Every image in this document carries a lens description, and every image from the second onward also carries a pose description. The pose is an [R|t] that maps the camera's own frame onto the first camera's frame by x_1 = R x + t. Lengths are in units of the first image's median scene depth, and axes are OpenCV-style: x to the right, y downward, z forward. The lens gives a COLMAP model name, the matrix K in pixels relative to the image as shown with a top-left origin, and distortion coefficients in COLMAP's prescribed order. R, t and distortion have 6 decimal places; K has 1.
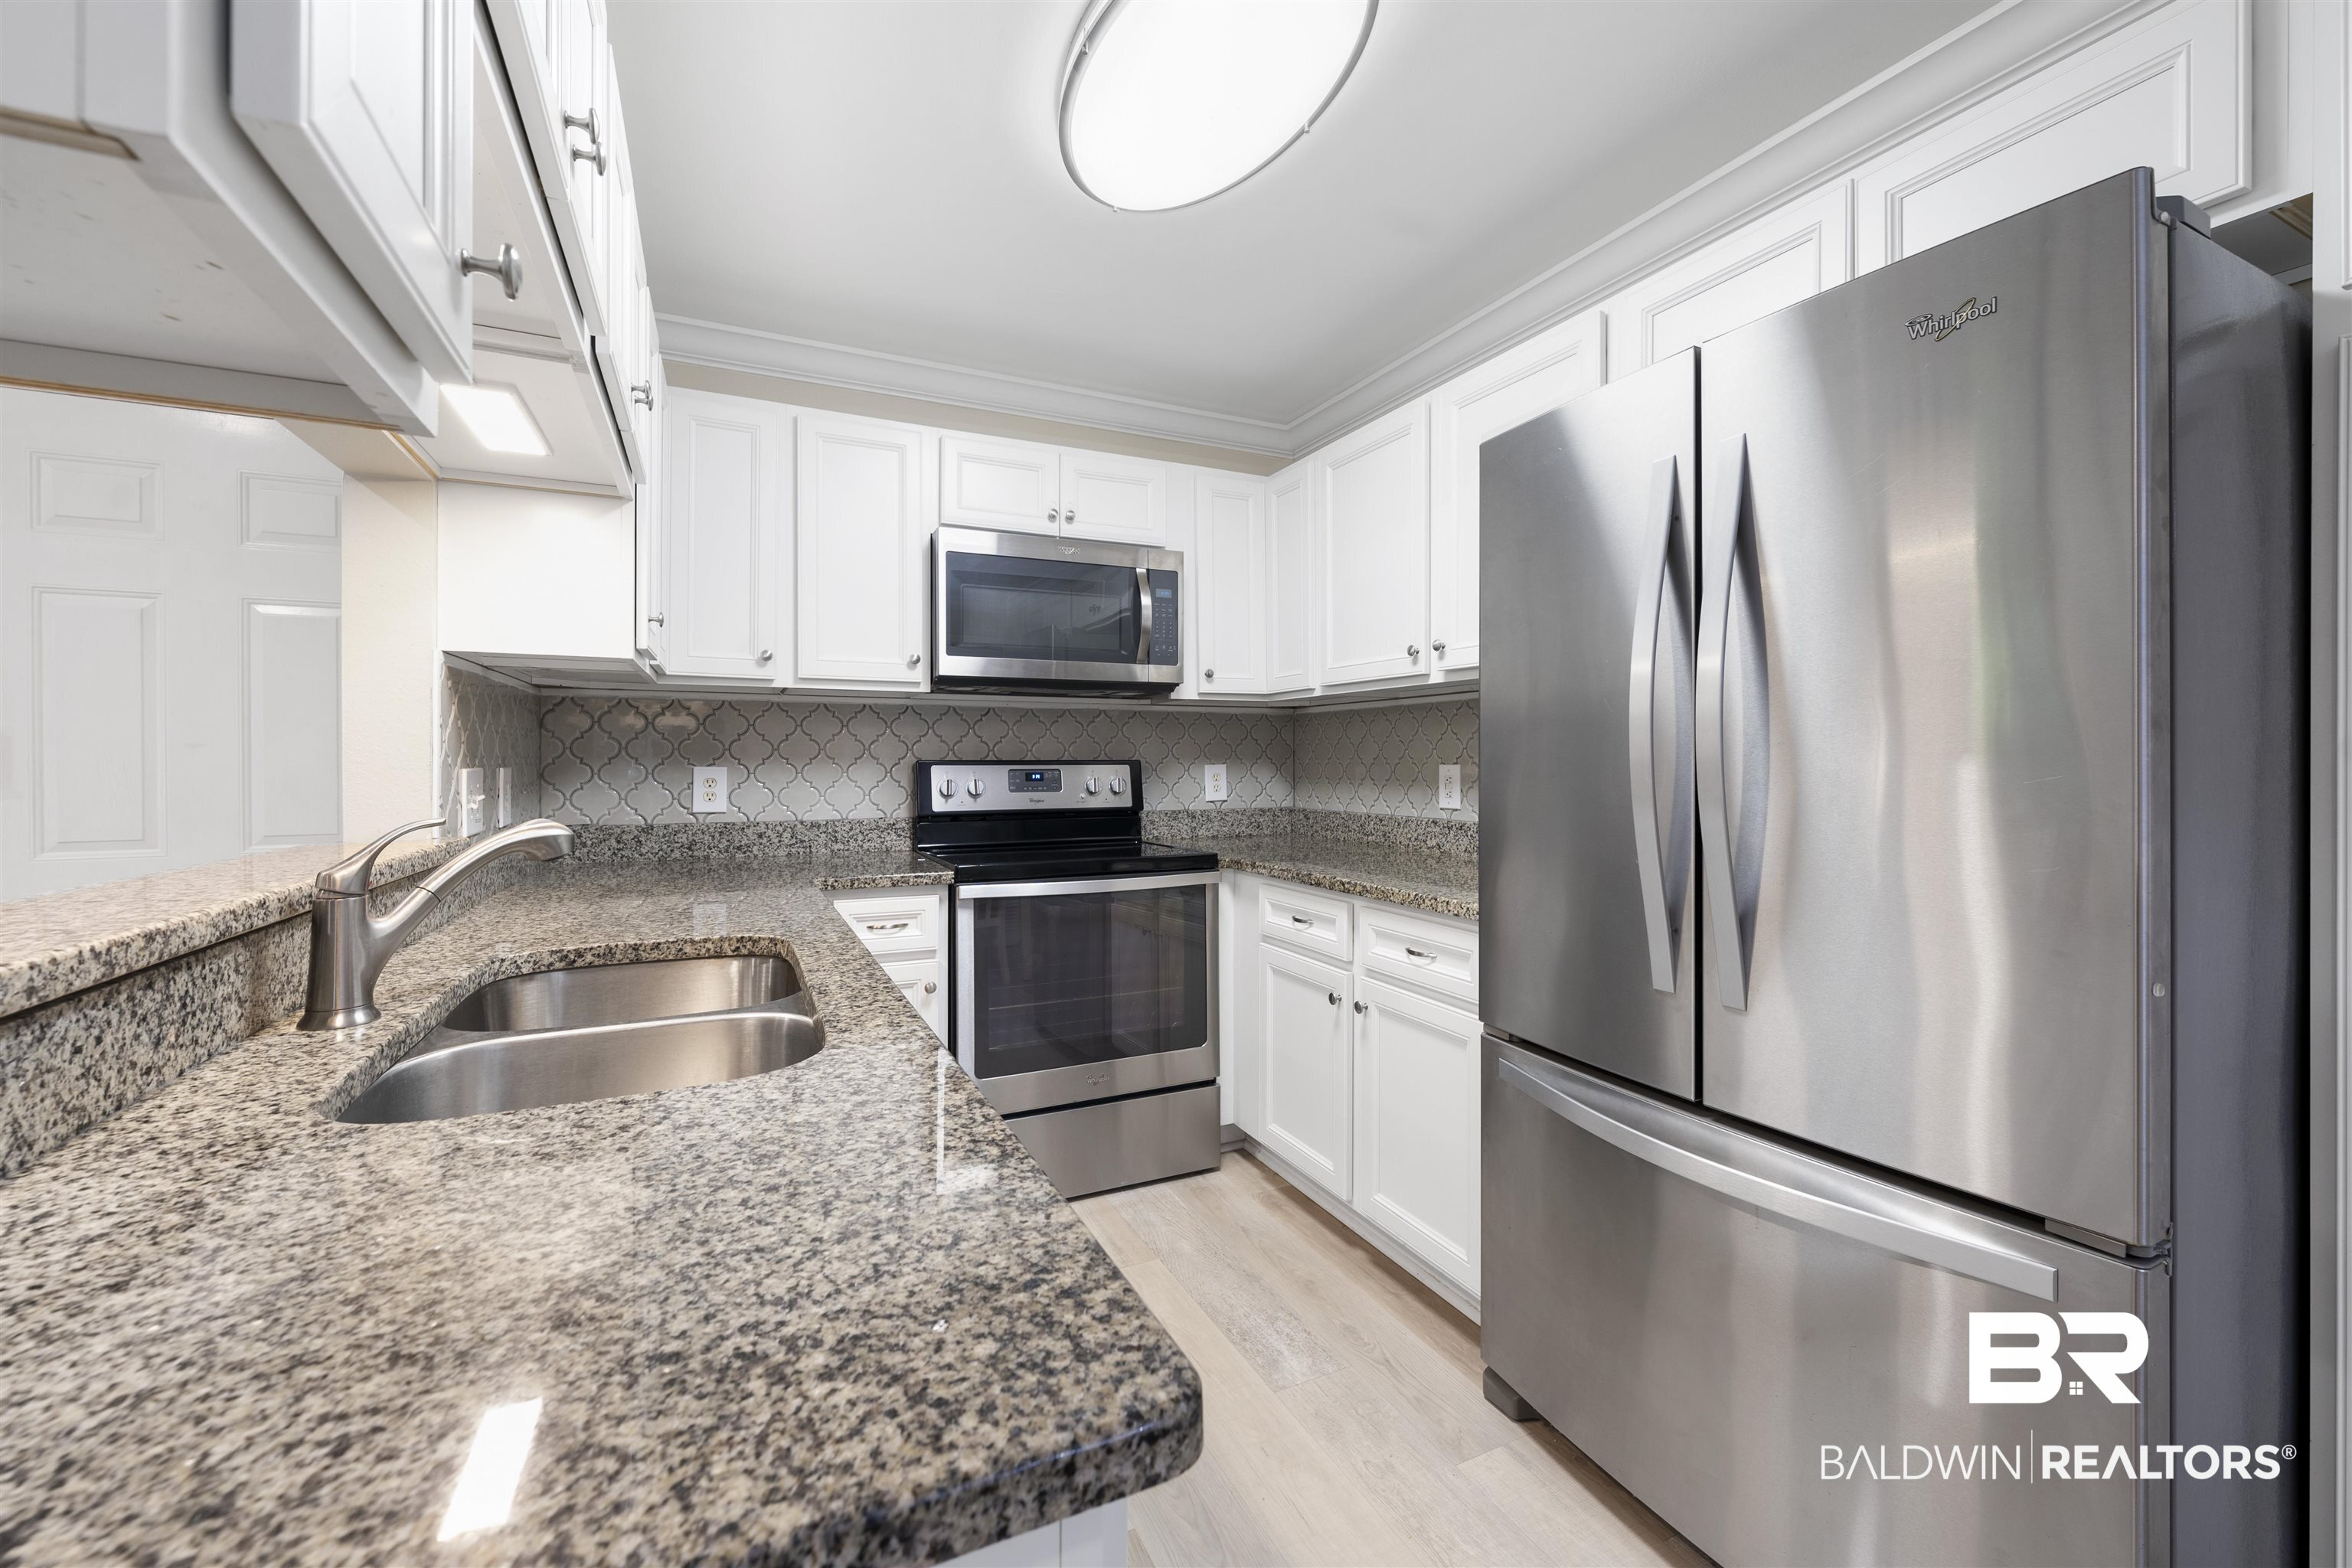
lens RADIAL K [[929.3, 0, 1180.7], [0, 929.3, 760.8], [0, 0, 1]] dist [-0.002609, -0.000129]
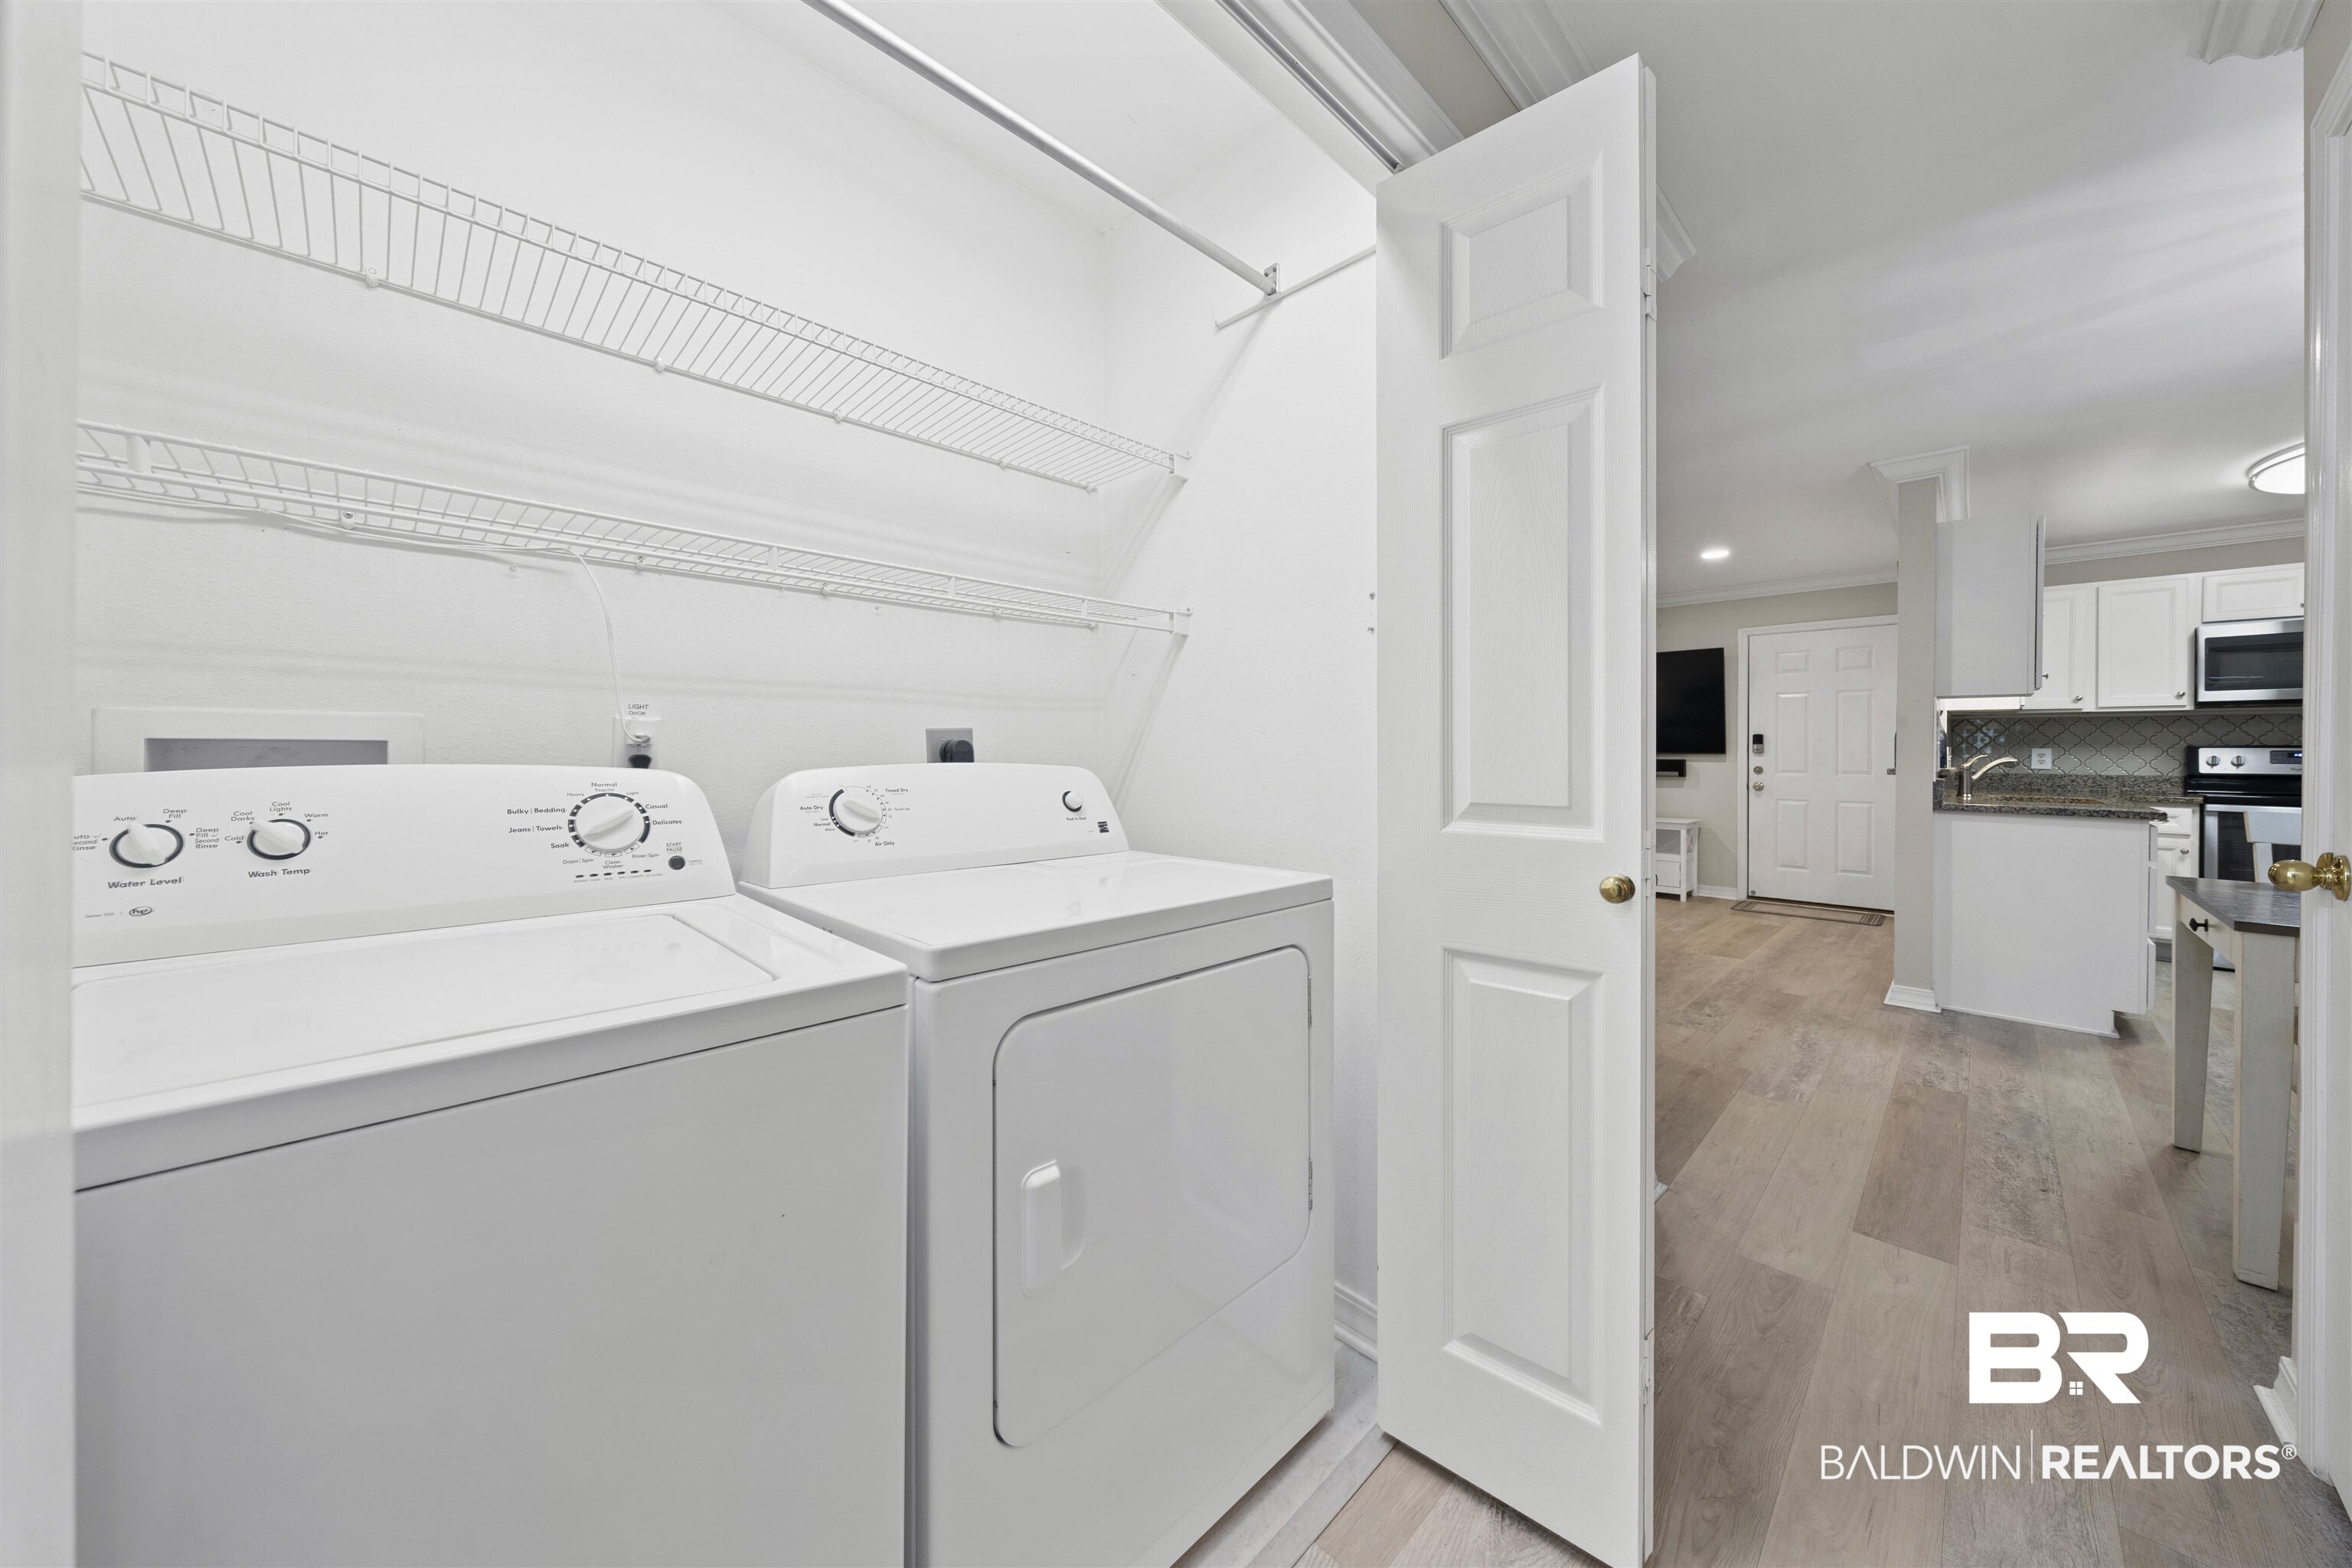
lens RADIAL K [[811.0, 0, 1178.9], [0, 811.0, 749.3], [0, 0, 1]] dist [0.001153, 0.000491]
pose [[0.329096, 0.001255, -0.944296, 0.641350], [-0.006818, 0.999976, -0.001048, 0.025042], [0.944272, 0.006783, 0.329097, -1.570762]]
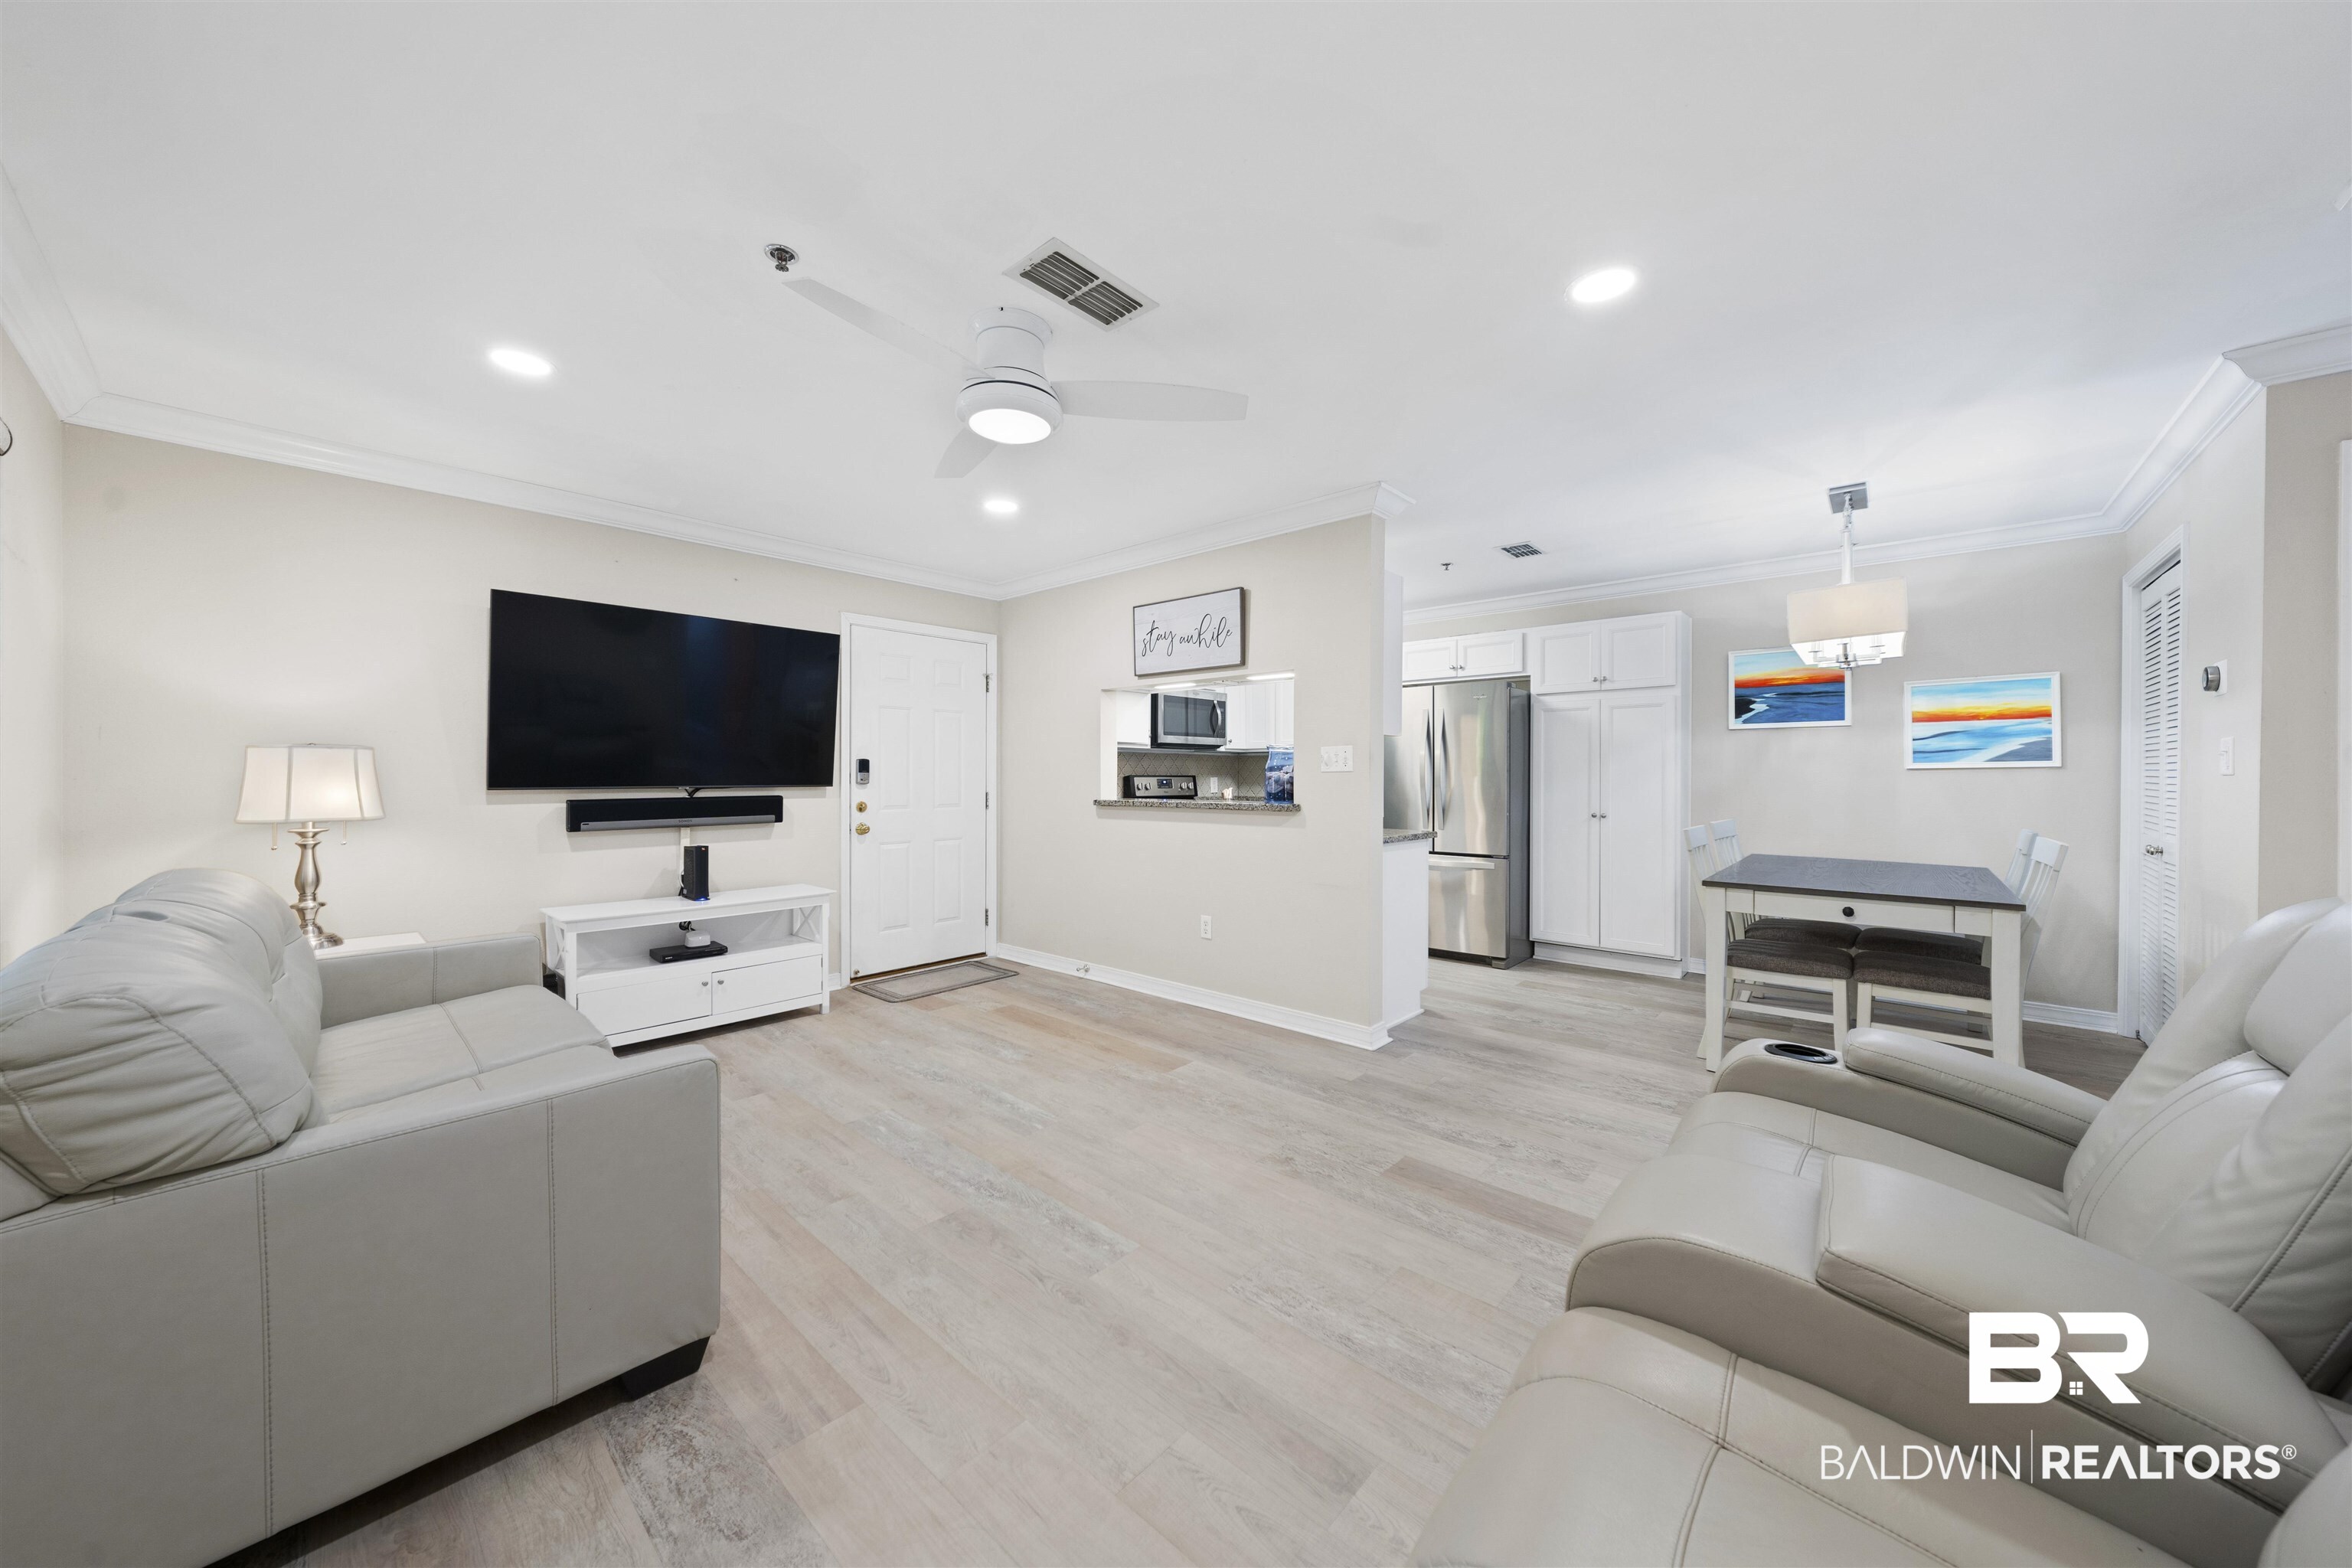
lens RADIAL K [[804.1, 0, 1180.2], [0, 804.1, 778.2], [0, 0, 1]] dist [-0.008161, 0.000045]
pose [[0.925337, 0.003137, 0.379133, -1.035607], [-0.004565, 0.999985, 0.002869, 0.001105], [-0.379119, -0.004386, 0.925338, -1.079300]]
